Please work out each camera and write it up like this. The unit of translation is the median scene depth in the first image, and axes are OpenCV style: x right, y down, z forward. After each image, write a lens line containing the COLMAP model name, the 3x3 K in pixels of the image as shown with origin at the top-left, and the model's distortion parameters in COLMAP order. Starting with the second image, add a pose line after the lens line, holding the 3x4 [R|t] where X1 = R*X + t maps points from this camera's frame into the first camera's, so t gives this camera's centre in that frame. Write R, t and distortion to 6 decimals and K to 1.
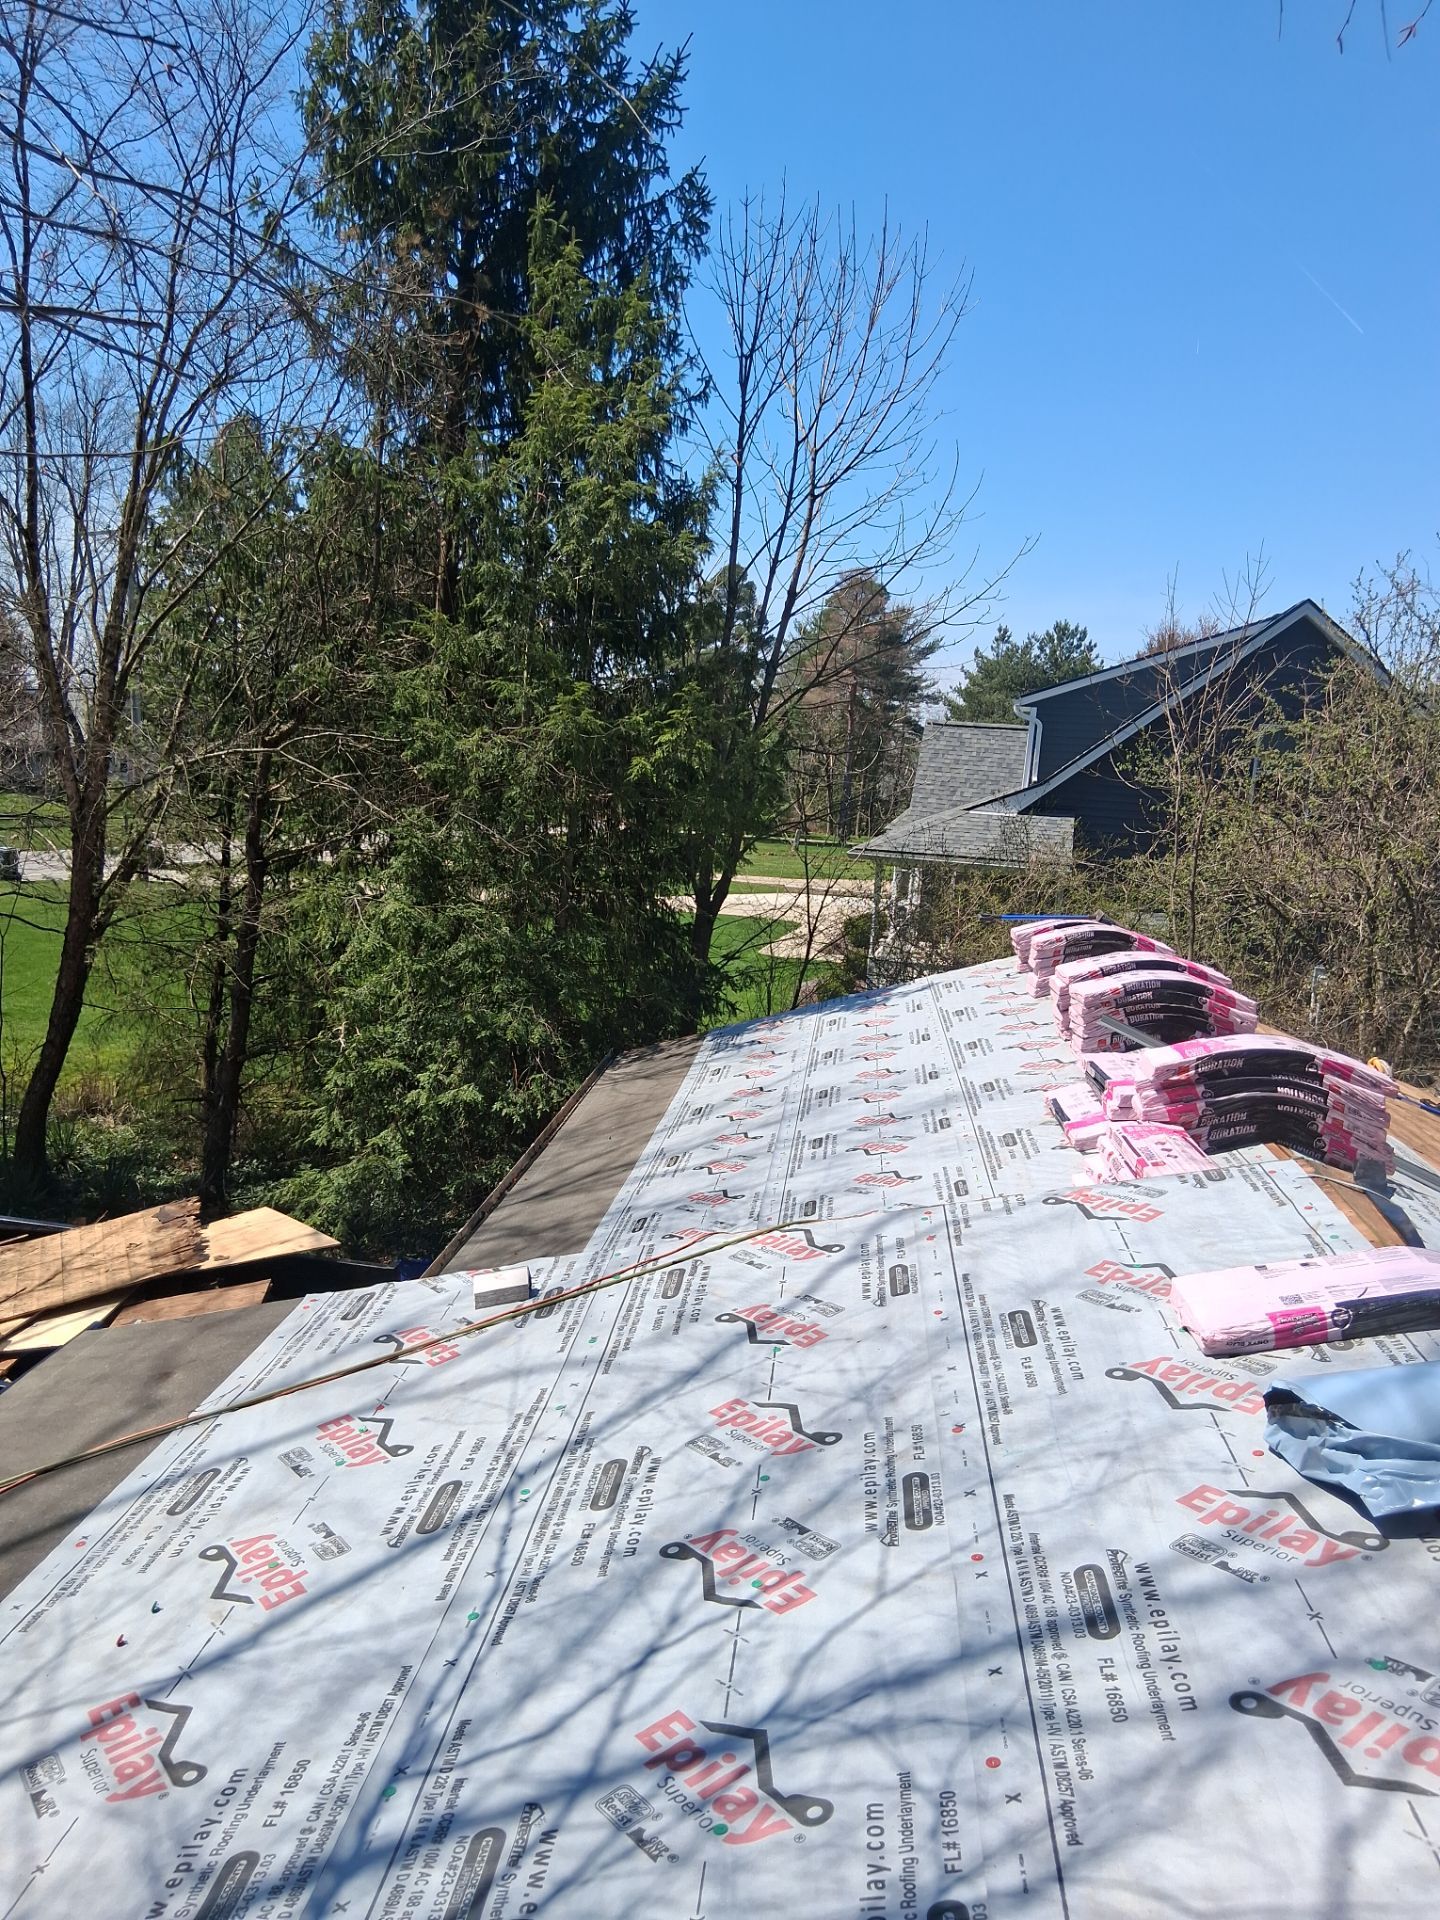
lens RADIAL K [[1455.1, 0, 732.2], [0, 1455.1, 966.7], [0, 0, 1]] dist [0.127309, -0.204642]
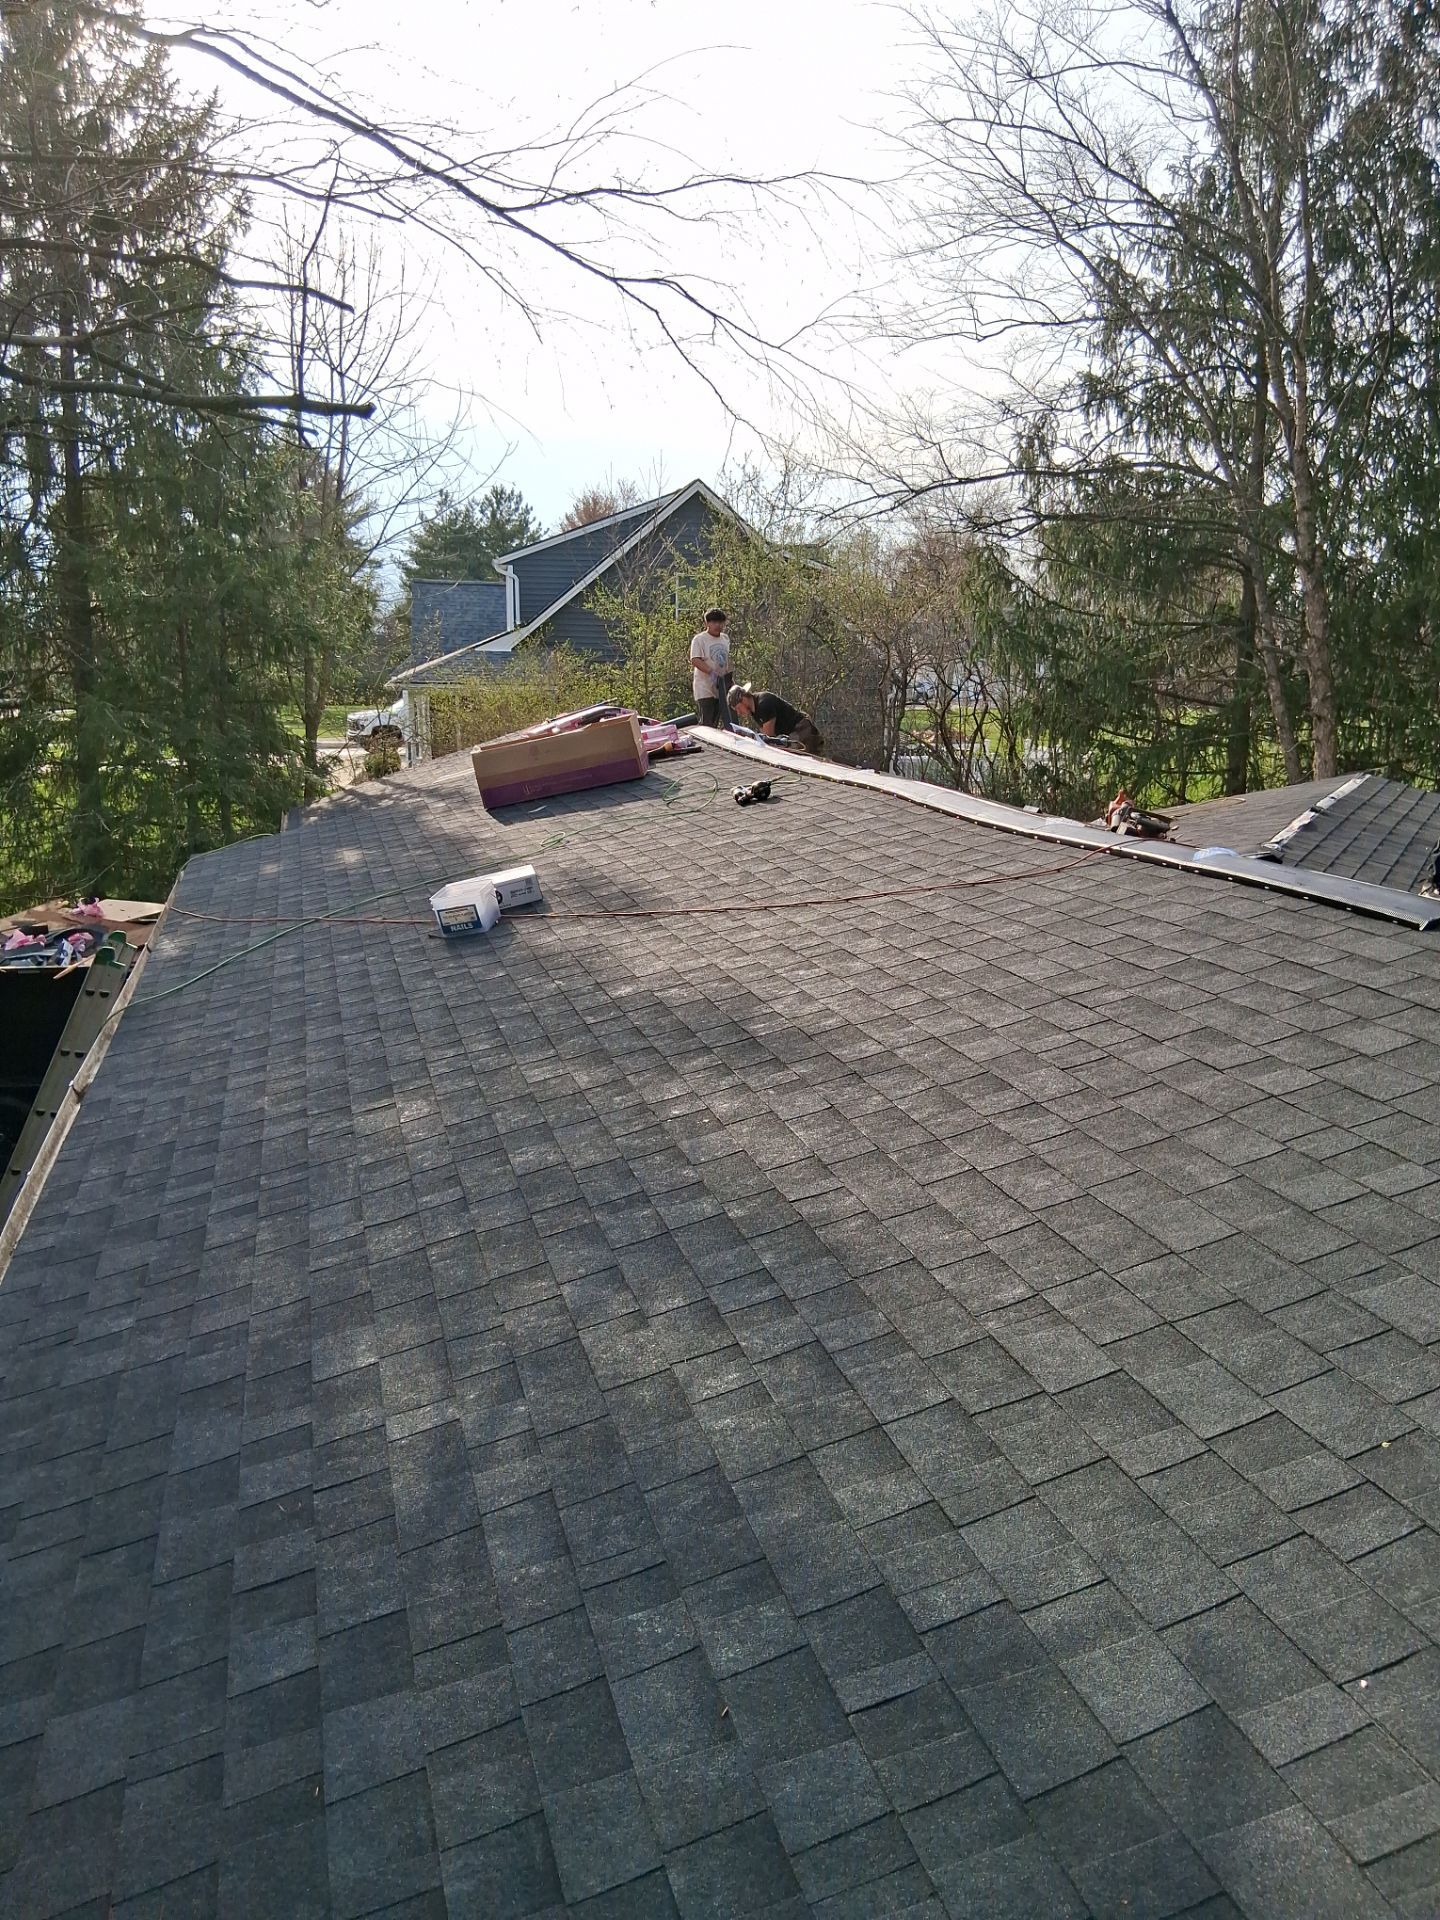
lens RADIAL K [[1455.1, 0, 732.2], [0, 1455.1, 966.7], [0, 0, 1]] dist [0.127309, -0.204642]
pose [[0.930925, -0.135456, 0.339160, -0.073698], [0.105326, 0.988792, 0.105812, 0.040896], [-0.349692, -0.062781, 0.934759, -0.218276]]
